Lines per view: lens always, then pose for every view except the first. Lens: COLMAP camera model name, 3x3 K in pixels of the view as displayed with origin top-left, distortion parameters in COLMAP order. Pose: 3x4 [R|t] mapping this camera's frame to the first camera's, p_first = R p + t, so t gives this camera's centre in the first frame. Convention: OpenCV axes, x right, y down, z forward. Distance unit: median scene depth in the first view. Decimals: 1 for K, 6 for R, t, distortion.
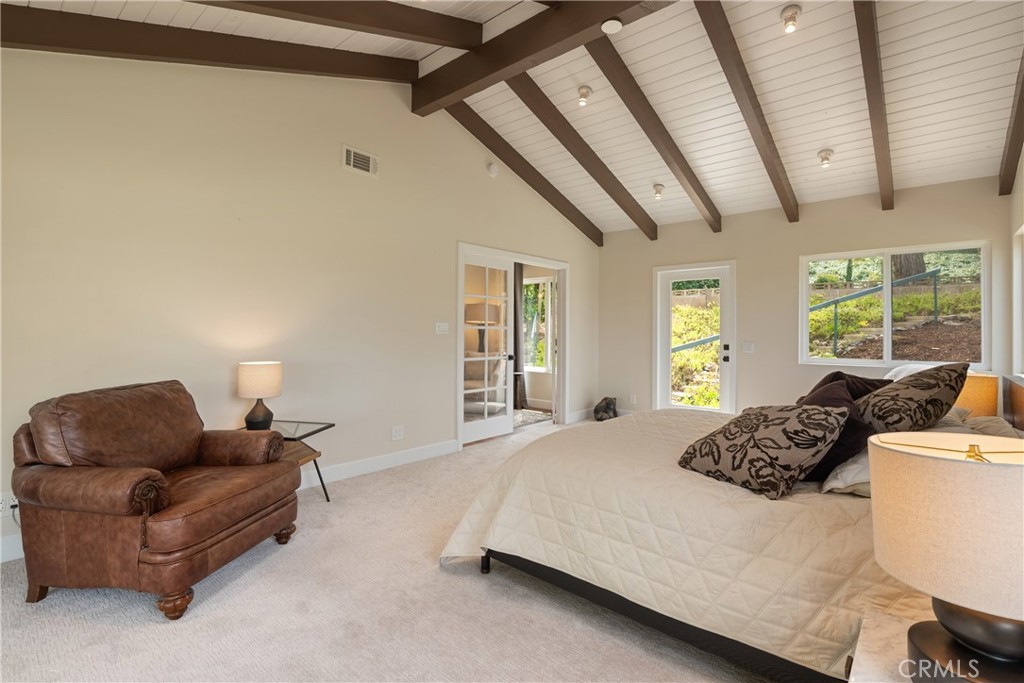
lens RADIAL K [[472.1, 0, 506.7], [0, 472.1, 324.8], [0, 0, 1]] dist [-0.003929, 0.000840]
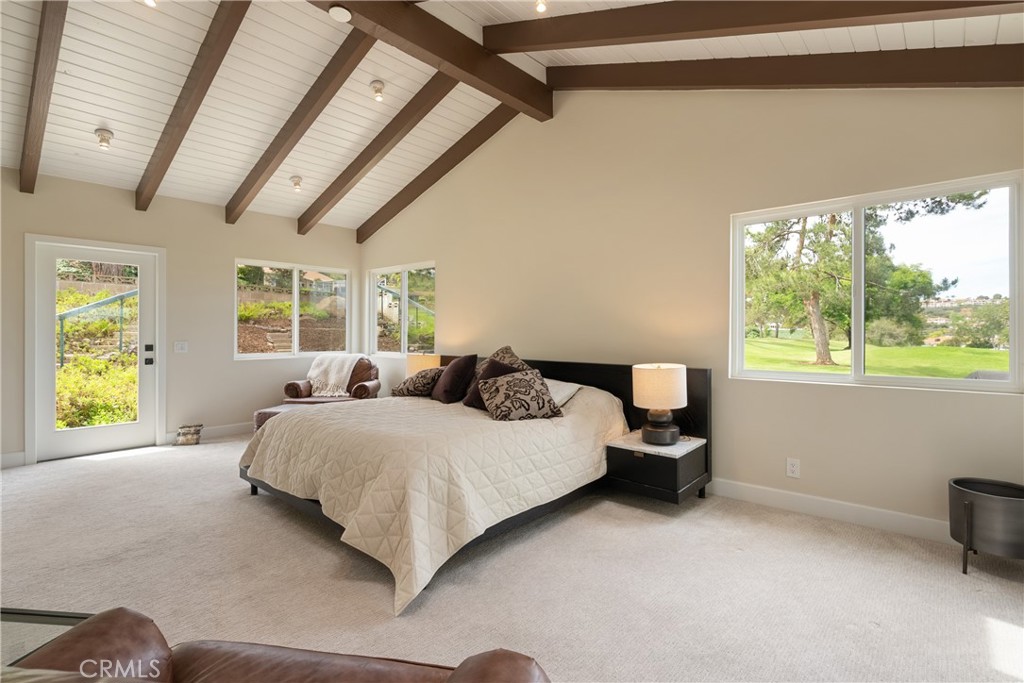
lens RADIAL K [[472.1, 0, 511.6], [0, 472.1, 338.0], [0, 0, 1]] dist [-0.003929, 0.000840]
pose [[0.023874, -0.018043, 0.999552, -0.449541], [-0.016217, 0.999699, 0.018433, 0.003622], [-0.999583, -0.016650, 0.023574, 0.378290]]
